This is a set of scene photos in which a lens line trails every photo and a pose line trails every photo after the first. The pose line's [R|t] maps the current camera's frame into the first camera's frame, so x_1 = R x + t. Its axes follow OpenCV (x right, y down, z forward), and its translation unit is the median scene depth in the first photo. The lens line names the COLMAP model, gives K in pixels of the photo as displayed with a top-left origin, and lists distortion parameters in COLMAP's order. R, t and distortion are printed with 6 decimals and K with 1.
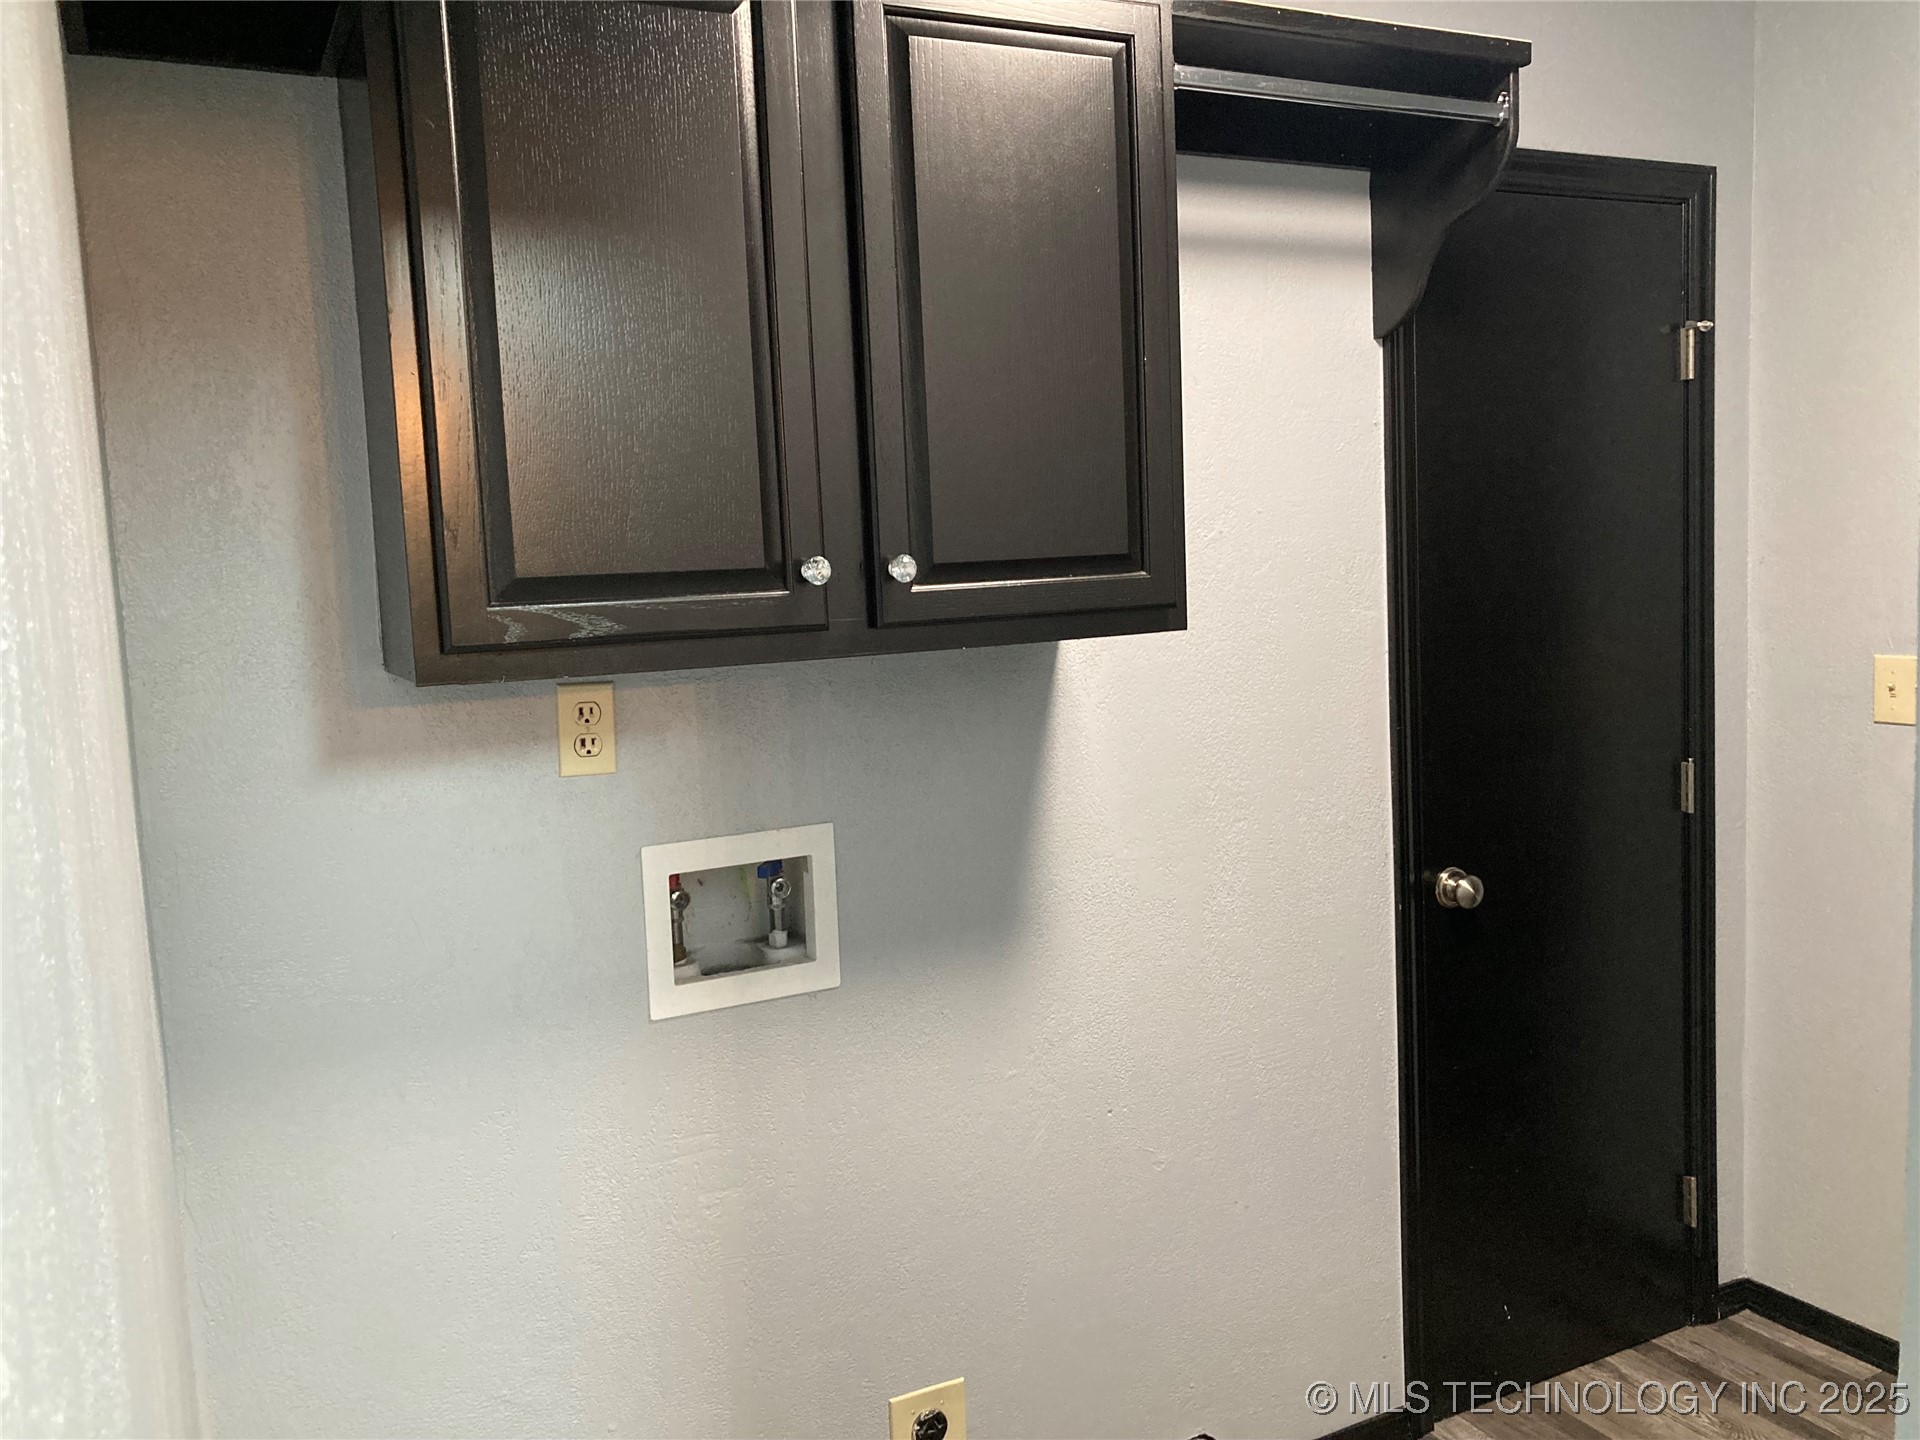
lens RADIAL K [[1575.3, 0, 964.4], [0, 1575.3, 702.6], [0, 0, 1]] dist [0.034444, -0.017999]
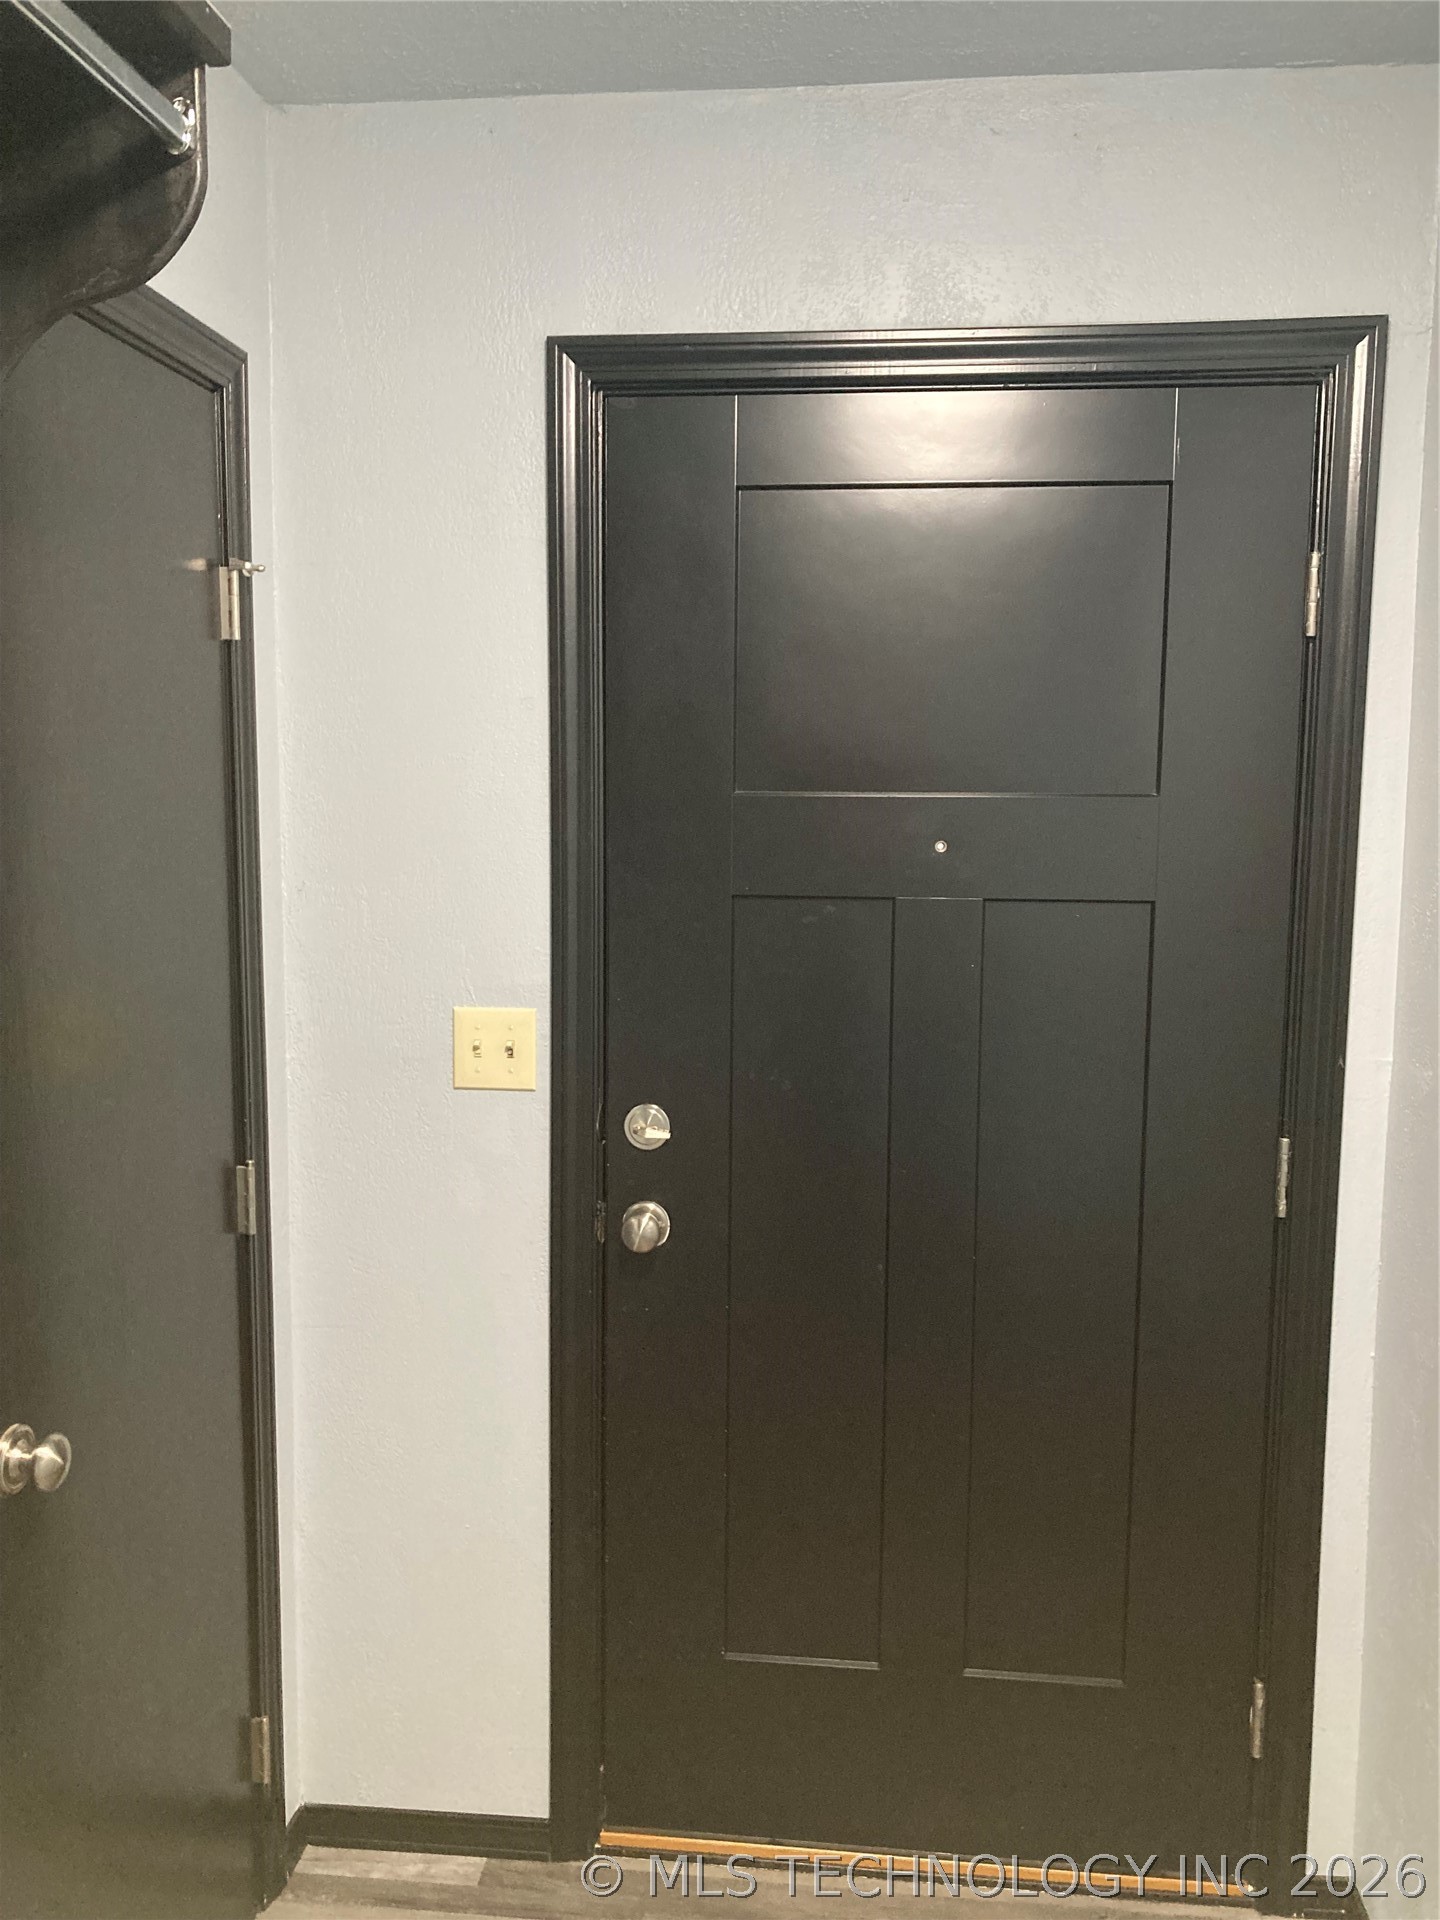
lens RADIAL K [[1575.3, 0, 720.0], [0, 1575.3, 960.0], [0, 0, 1]] dist [0.034444, -0.017999]
pose [[0.531483, -0.053132, 0.845401, -0.039746], [0.050077, 0.998256, 0.031256, -0.070664], [-0.845587, 0.025723, 0.533217, 0.435949]]
